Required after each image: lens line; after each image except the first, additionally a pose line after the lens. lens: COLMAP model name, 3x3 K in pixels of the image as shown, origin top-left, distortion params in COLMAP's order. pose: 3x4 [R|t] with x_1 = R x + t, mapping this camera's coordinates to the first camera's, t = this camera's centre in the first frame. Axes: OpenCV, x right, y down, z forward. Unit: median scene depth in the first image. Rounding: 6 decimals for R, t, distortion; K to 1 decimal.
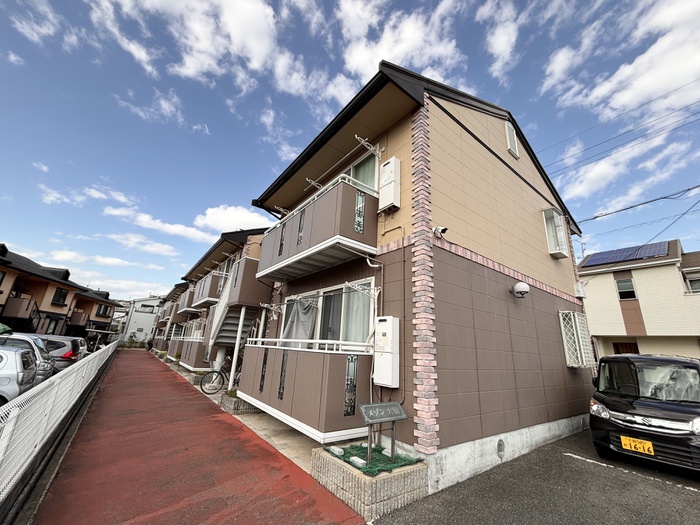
lens RADIAL K [[283.0, 0, 348.8], [0, 283.0, 259.8], [0, 0, 1]] dist [0.000720, -0.000504]
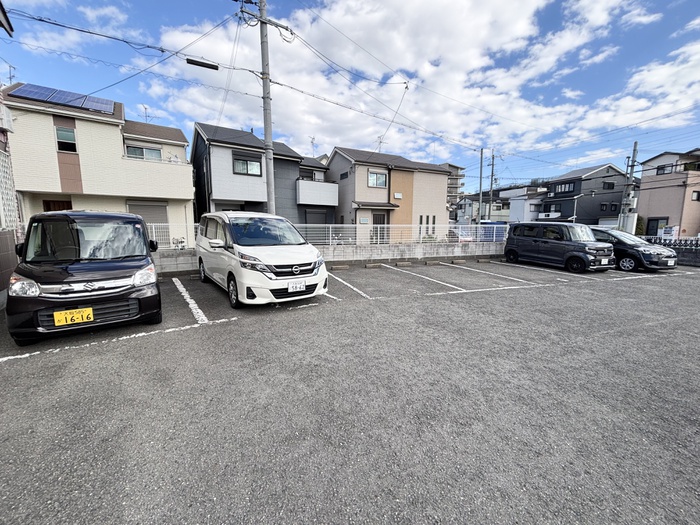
lens RADIAL K [[283.0, 0, 348.8], [0, 283.0, 259.8], [0, 0, 1]] dist [0.000720, -0.000504]
pose [[0.019069, -0.180182, 0.983449, 0.184352], [-0.298020, 0.937890, 0.177613, 0.084293], [-0.954369, -0.296474, -0.035813, 0.230458]]
